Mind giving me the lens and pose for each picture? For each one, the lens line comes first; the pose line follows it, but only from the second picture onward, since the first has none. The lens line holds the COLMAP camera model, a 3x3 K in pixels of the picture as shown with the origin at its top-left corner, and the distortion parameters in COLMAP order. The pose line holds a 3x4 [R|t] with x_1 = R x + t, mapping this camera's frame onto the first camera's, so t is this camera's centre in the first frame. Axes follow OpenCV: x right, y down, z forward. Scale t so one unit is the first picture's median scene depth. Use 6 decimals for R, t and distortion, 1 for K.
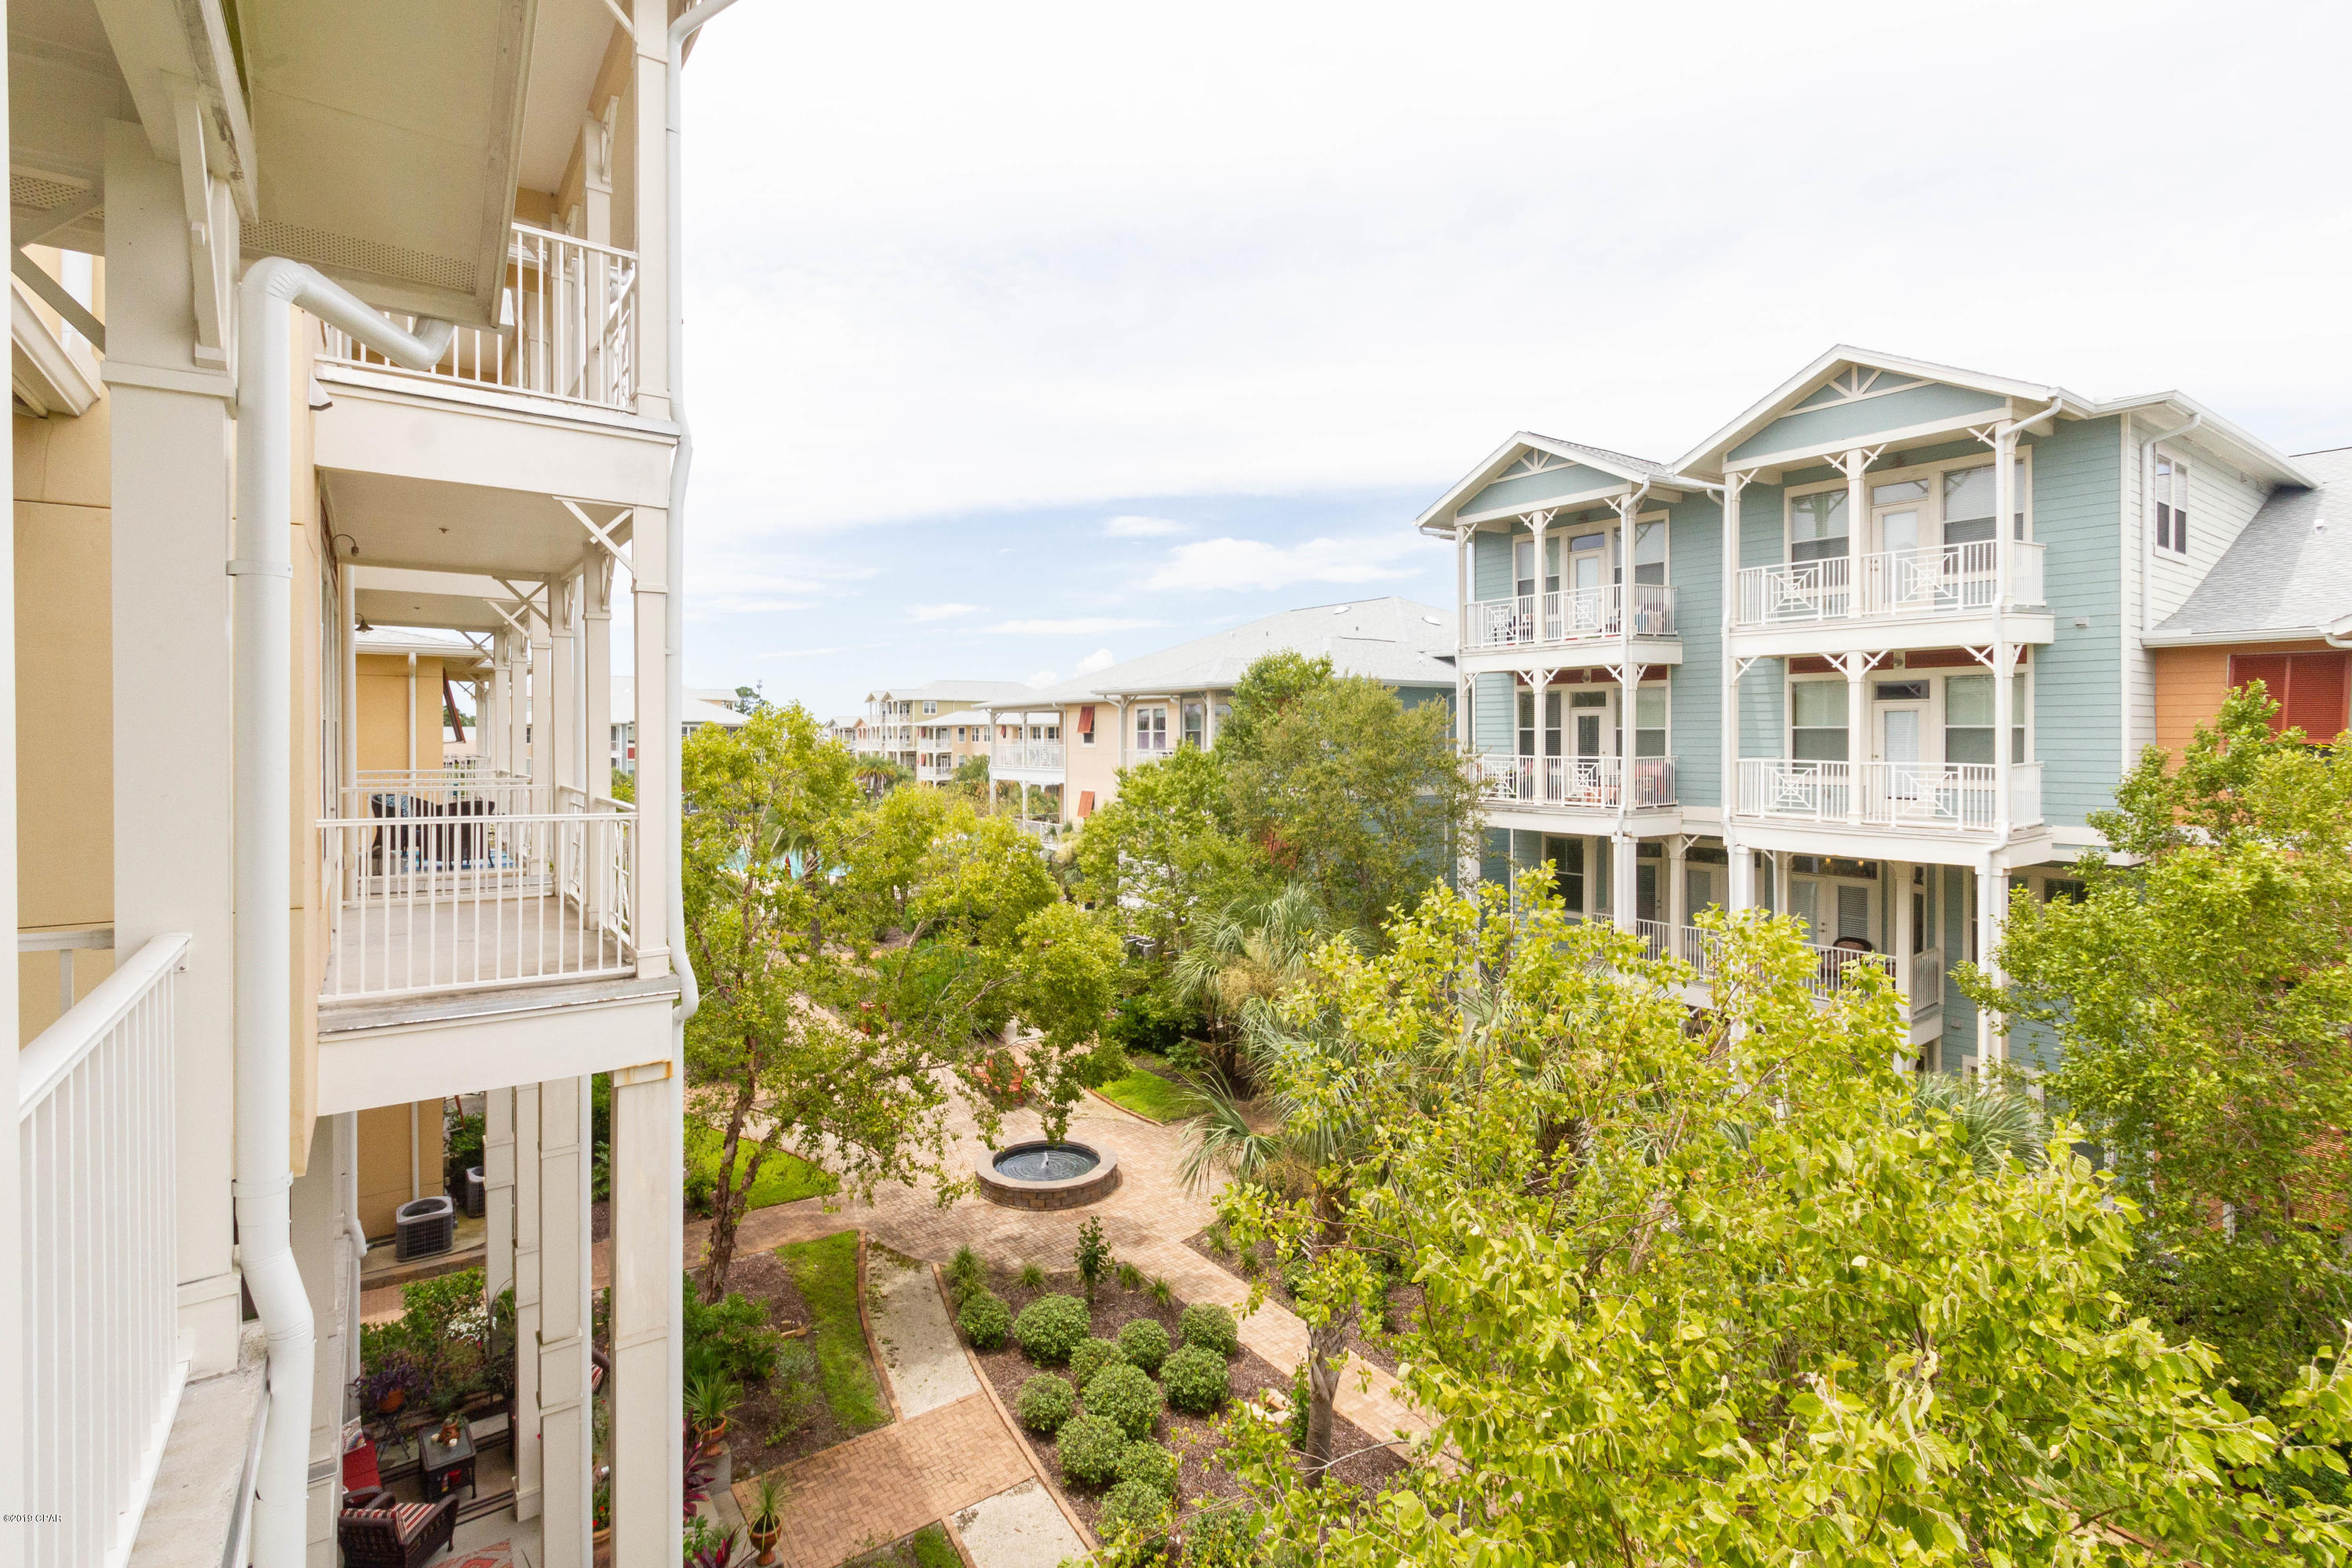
lens RADIAL K [[1104.0, 0, 1176.0], [0, 1104.0, 784.0], [0, 0, 1]] dist [-0.124996, -0.000052]
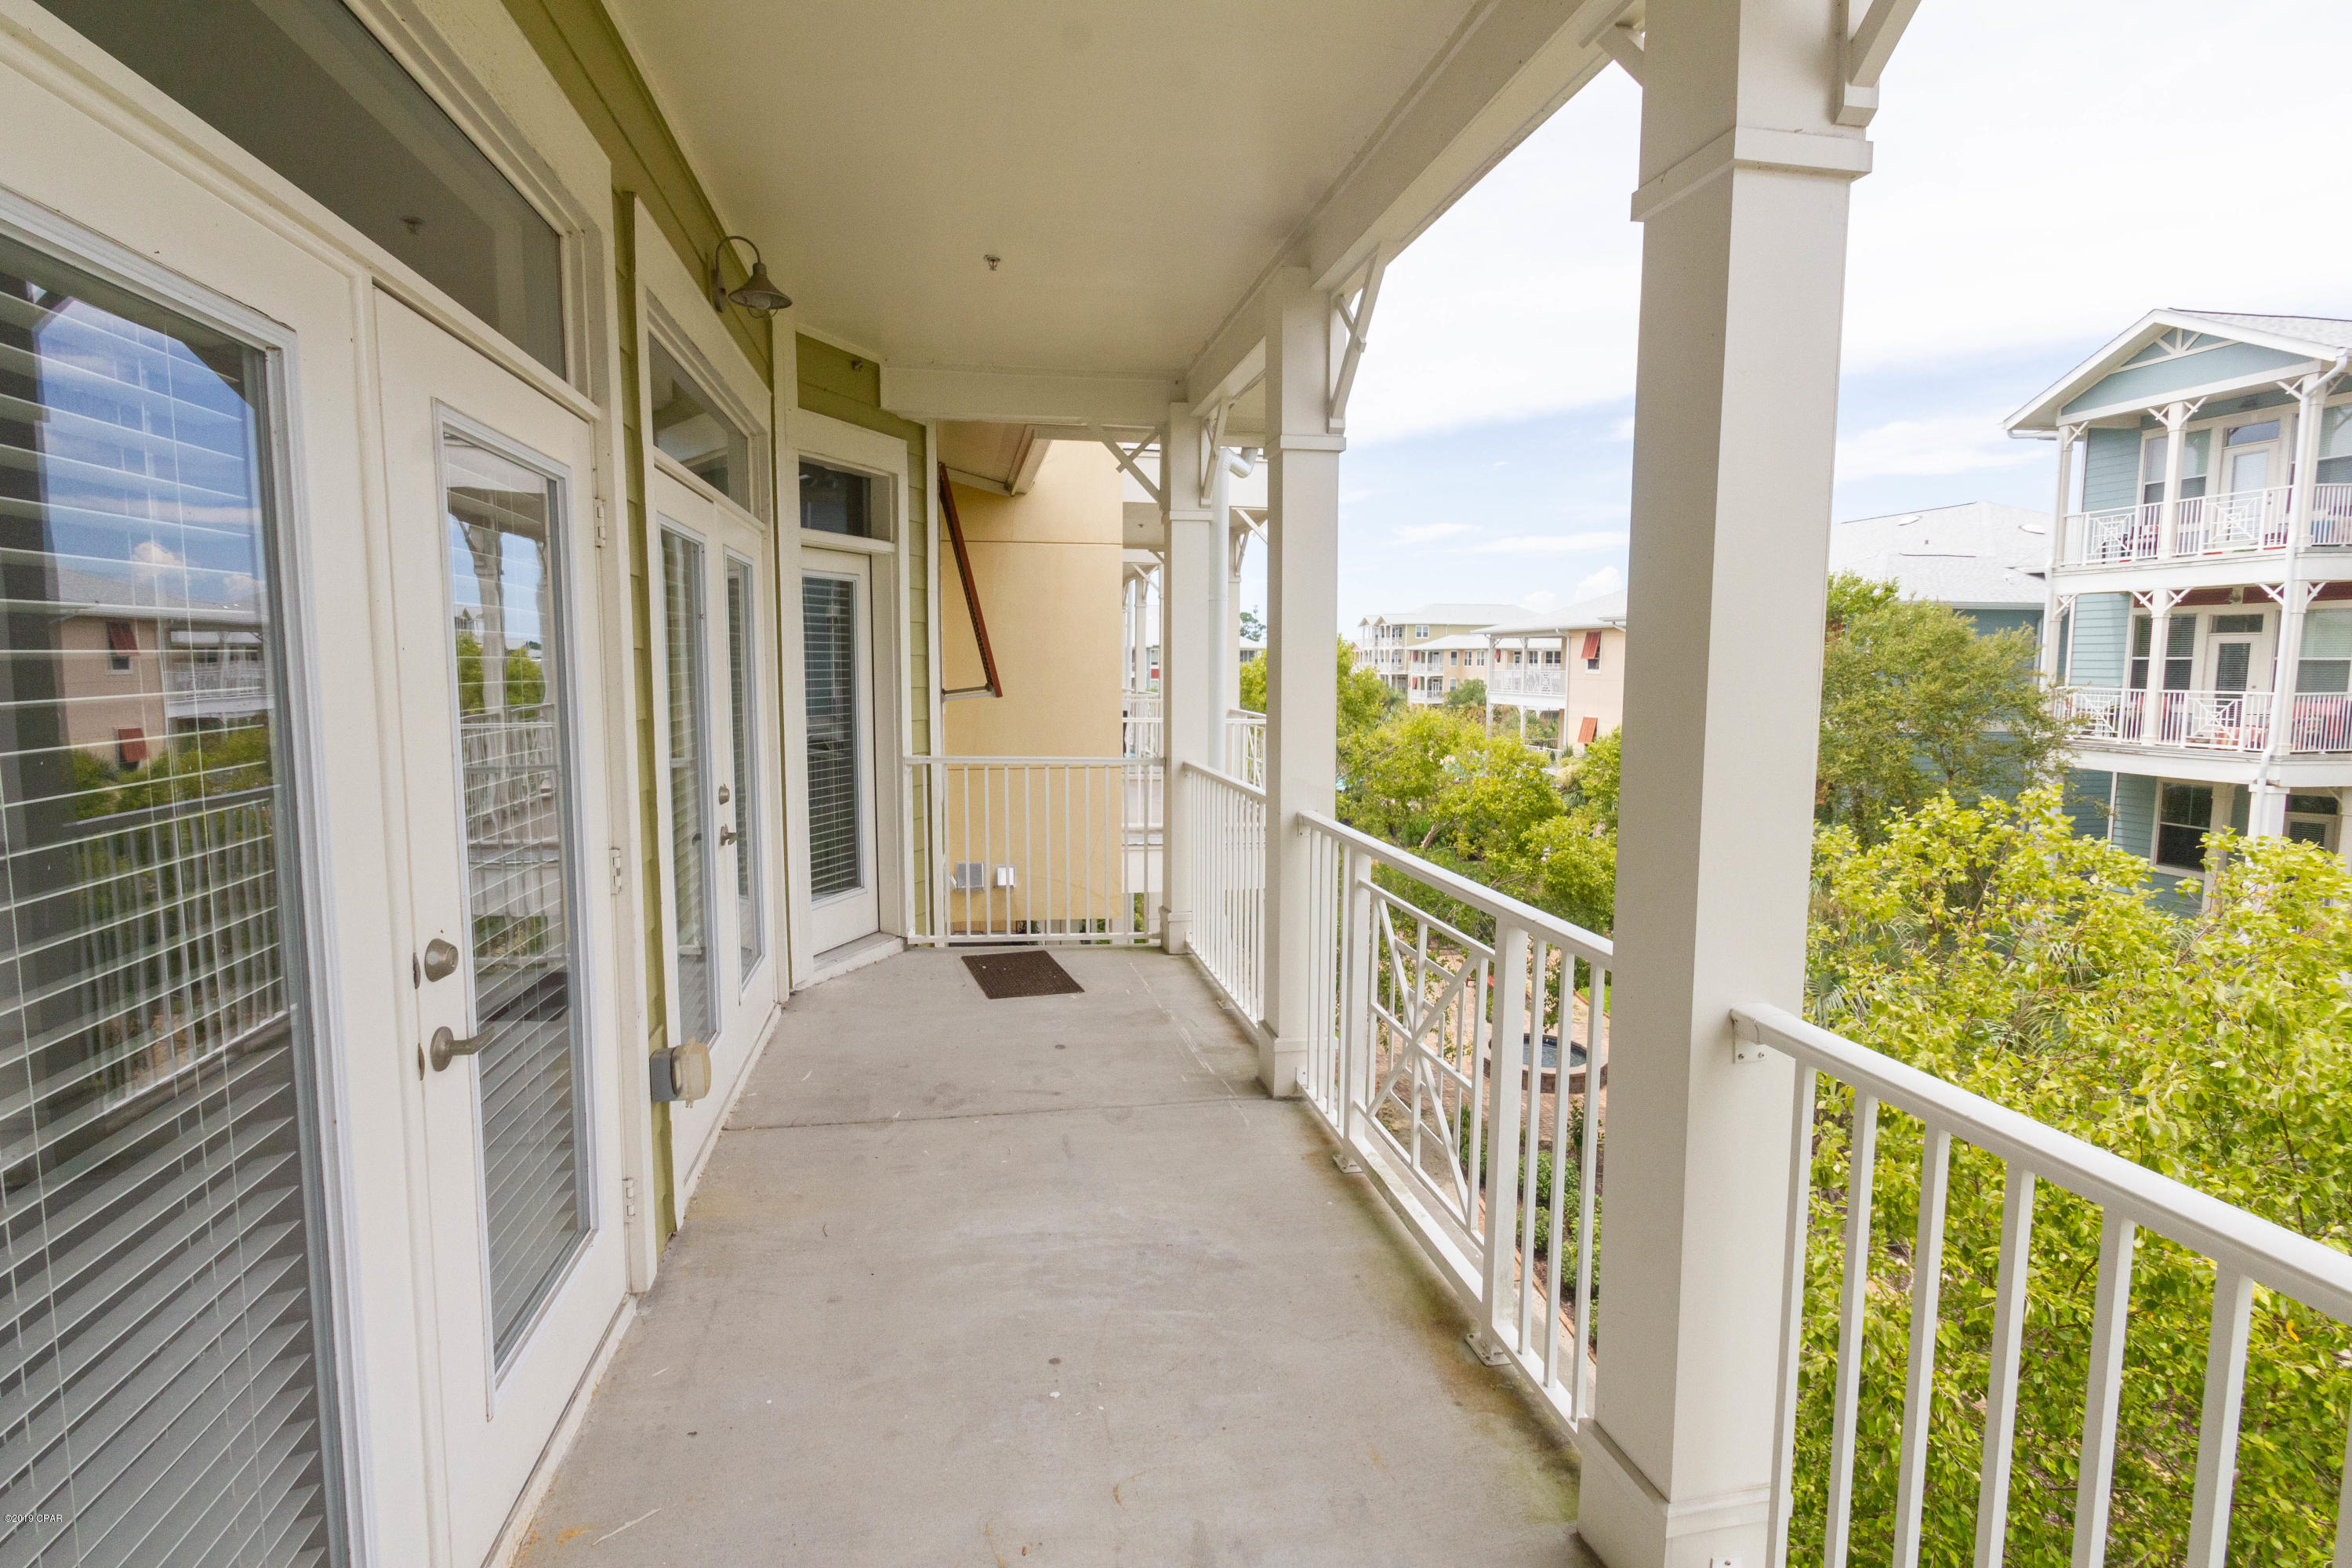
lens RADIAL K [[1135.2, 0, 1138.9], [0, 1135.2, 761.7], [0, 0, 1]] dist [-0.002582, -0.000291]
pose [[0.900122, 0.048512, -0.432929, -0.001817], [-0.028582, 0.998215, 0.052431, 0.006875], [0.434699, -0.034820, 0.899902, -0.157969]]
